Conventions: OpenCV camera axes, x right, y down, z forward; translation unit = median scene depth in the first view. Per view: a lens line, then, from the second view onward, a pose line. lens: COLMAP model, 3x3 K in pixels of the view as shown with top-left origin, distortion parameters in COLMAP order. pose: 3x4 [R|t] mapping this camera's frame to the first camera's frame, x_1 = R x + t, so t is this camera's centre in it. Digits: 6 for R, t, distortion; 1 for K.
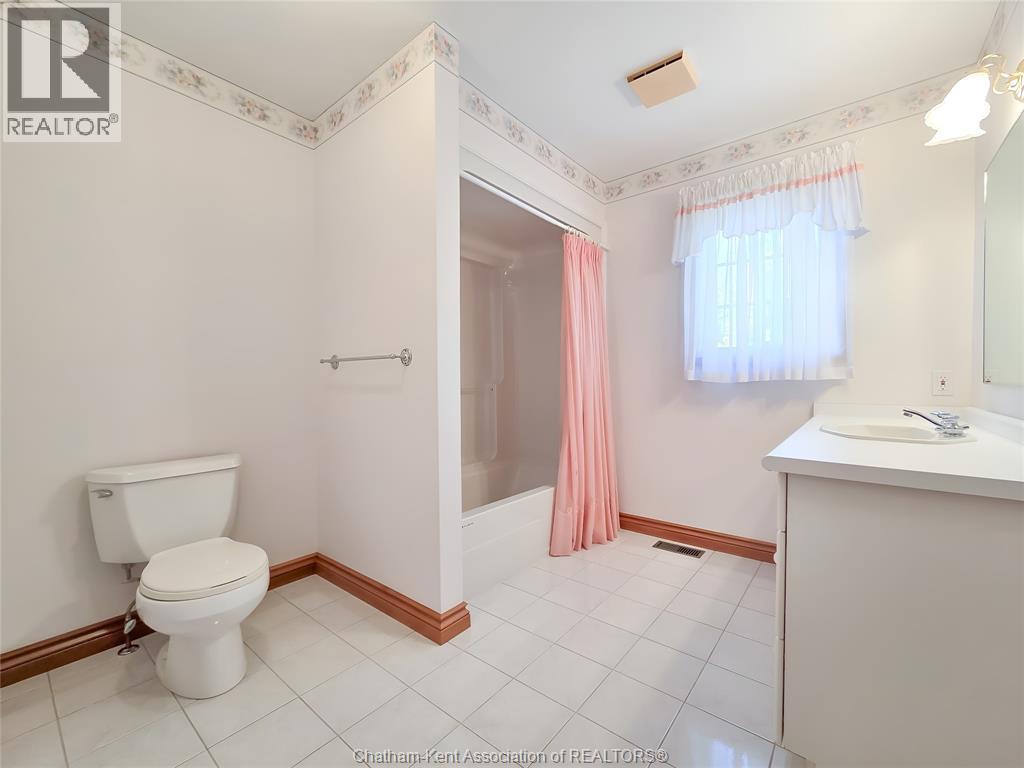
lens RADIAL K [[430.0, 0, 512.0], [0, 430.0, 384.0], [0, 0, 1]] dist [0.001863, 0.000000]
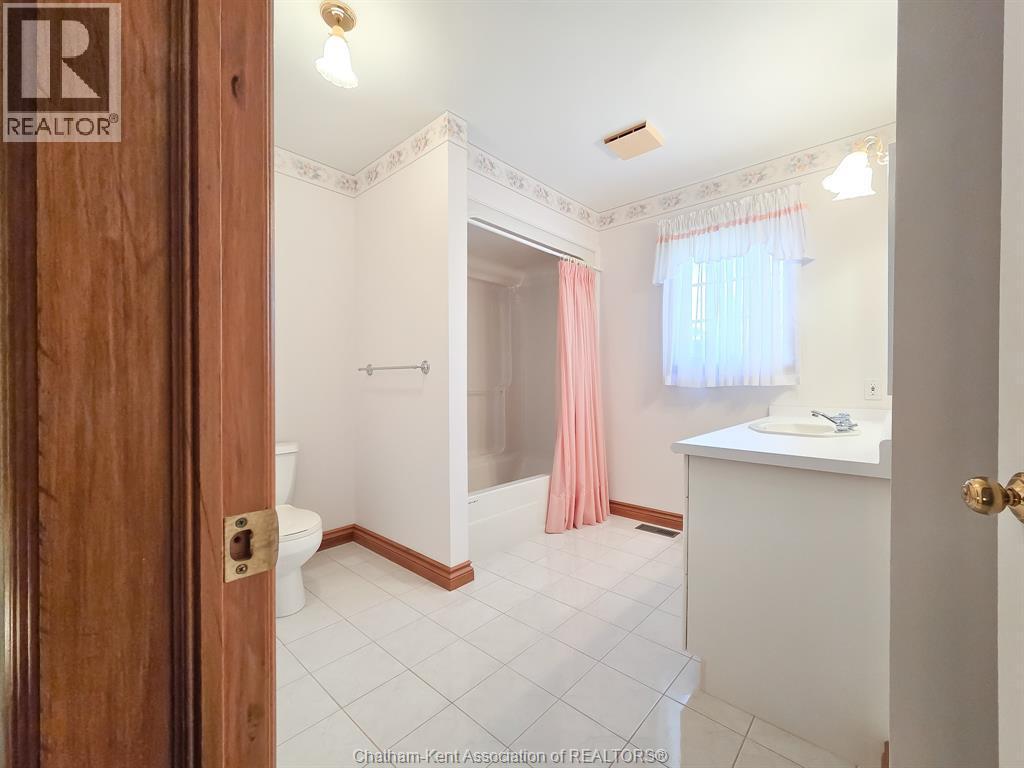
lens RADIAL K [[423.6, 0, 507.5], [0, 423.6, 380.7], [0, 0, 1]] dist [0.001001, 0.000155]
pose [[0.997967, 0.003066, -0.063666, 0.058104], [-0.003716, 0.999942, -0.010099, -0.008029], [0.063631, 0.010315, 0.997920, -0.179433]]
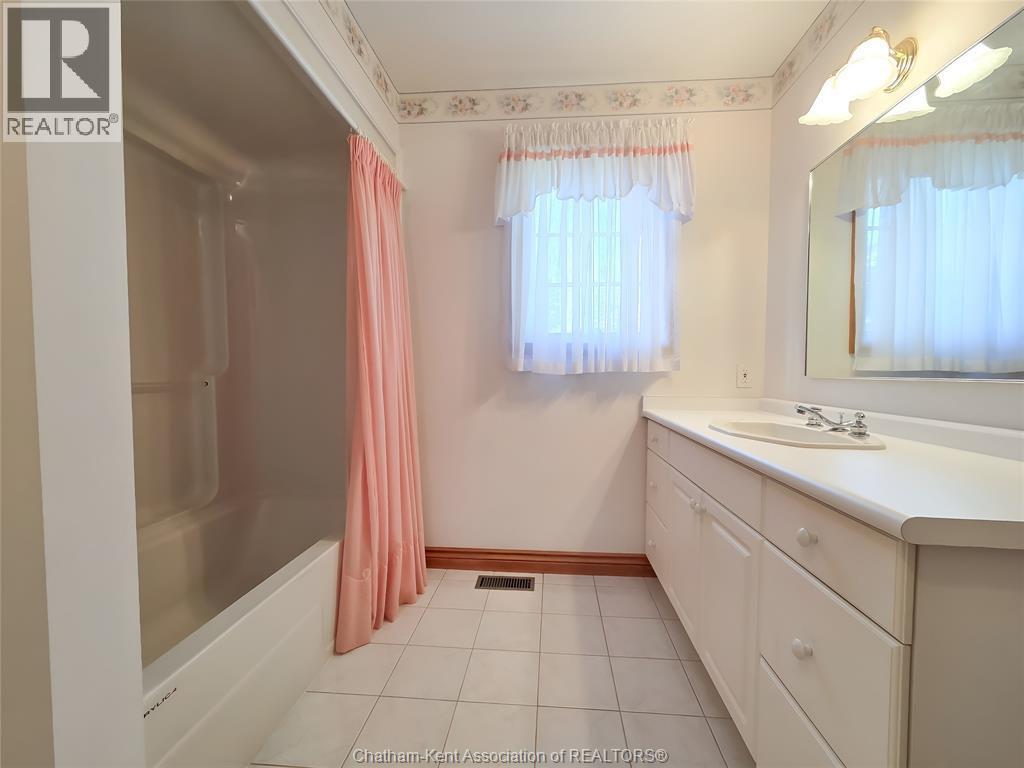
lens RADIAL K [[422.7, 0, 522.8], [0, 422.7, 387.6], [0, 0, 1]] dist [0.003734, 0.000202]
pose [[0.816649, -0.016528, 0.576898, -0.037333], [-0.002820, 0.999464, 0.032626, -0.003990], [-0.577128, -0.028271, 0.816164, 0.369553]]
